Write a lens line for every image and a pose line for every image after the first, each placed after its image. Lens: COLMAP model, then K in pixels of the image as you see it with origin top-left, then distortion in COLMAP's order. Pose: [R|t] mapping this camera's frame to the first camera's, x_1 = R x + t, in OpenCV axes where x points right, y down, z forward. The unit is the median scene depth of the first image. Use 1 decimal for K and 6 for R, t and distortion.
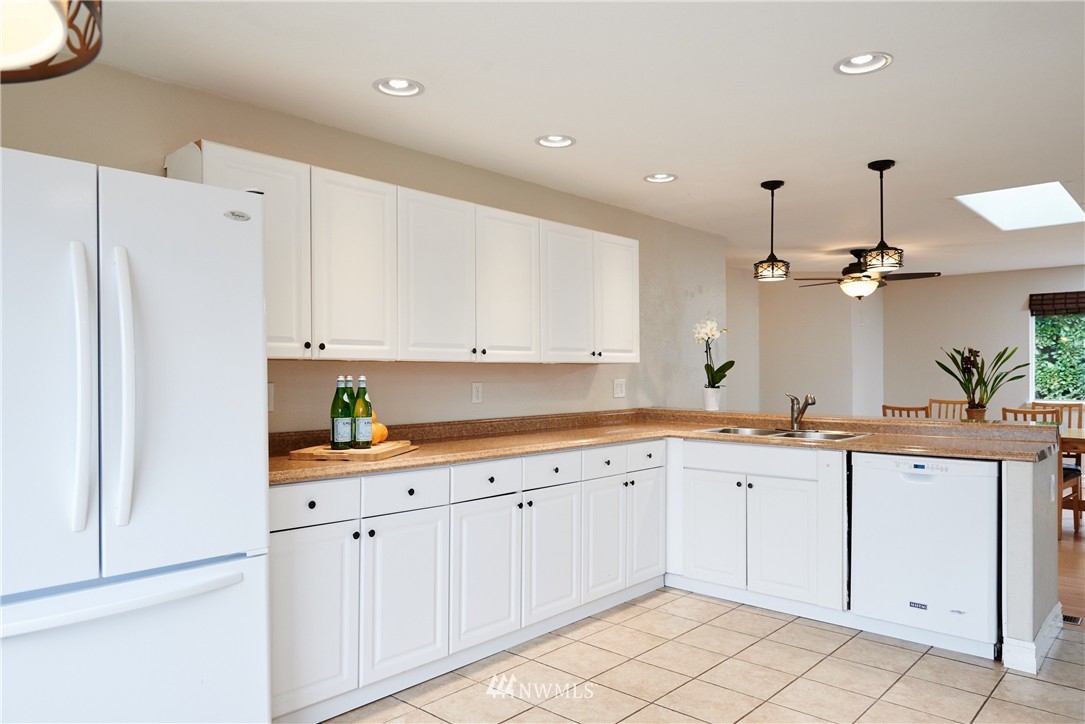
lens RADIAL K [[723.5, 0, 539.2], [0, 723.5, 377.0], [0, 0, 1]] dist [-0.001329, -0.002096]
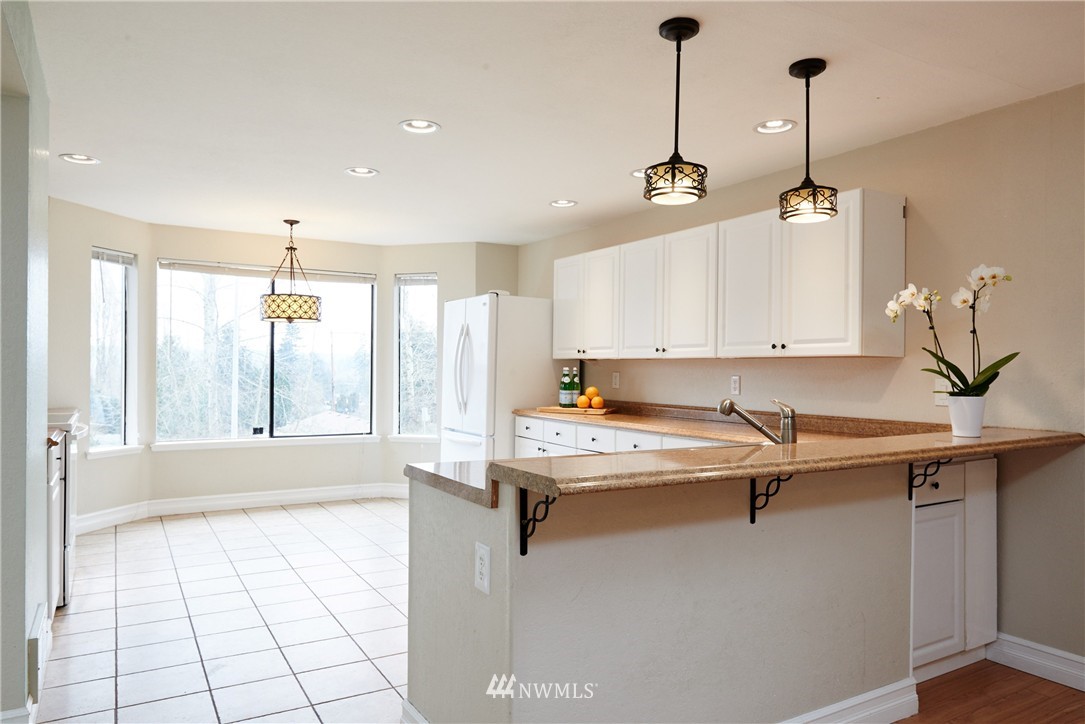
lens RADIAL K [[733.8, 0, 542.5], [0, 733.8, 362.0], [0, 0, 1]] dist [-0.003149, 0.001425]
pose [[-0.307239, -0.007457, -0.951603, 1.014176], [-0.011319, 0.999927, -0.004181, -0.004931], [0.951565, 0.009487, -0.307301, 1.001376]]
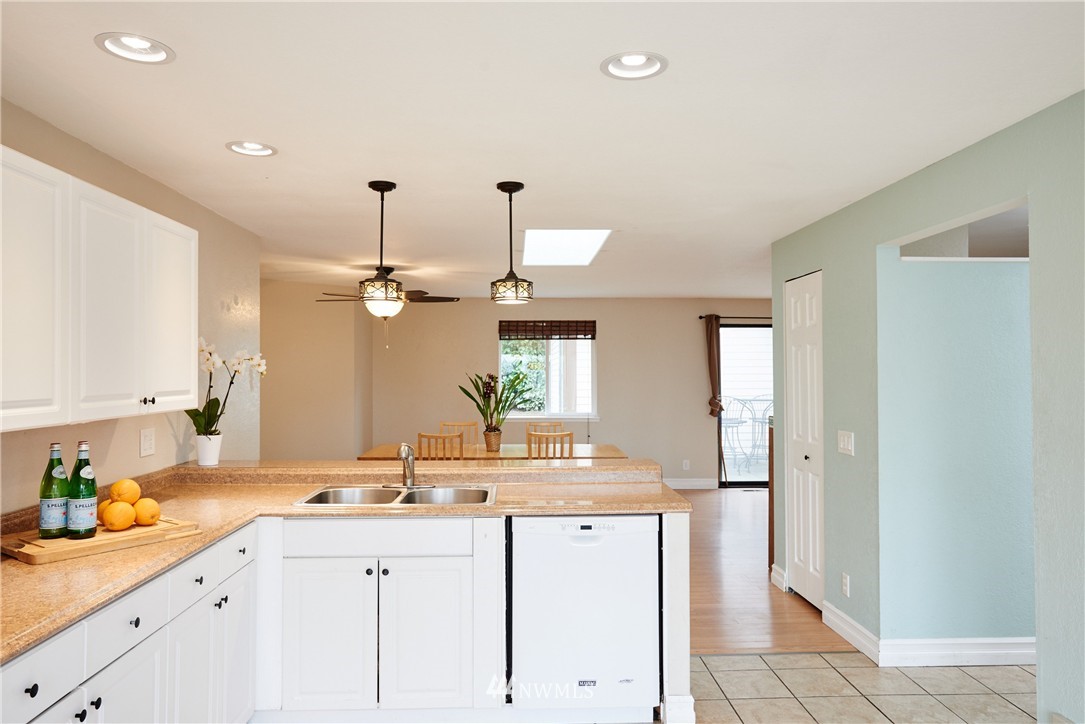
lens RADIAL K [[733.8, 0, 542.5], [0, 733.8, 362.0], [0, 0, 1]] dist [-0.003149, 0.001425]
pose [[0.718055, 0.011318, 0.695894, -0.123234], [0.006490, 0.999715, -0.022957, -0.049652], [-0.695956, 0.021000, 0.717777, 0.296694]]
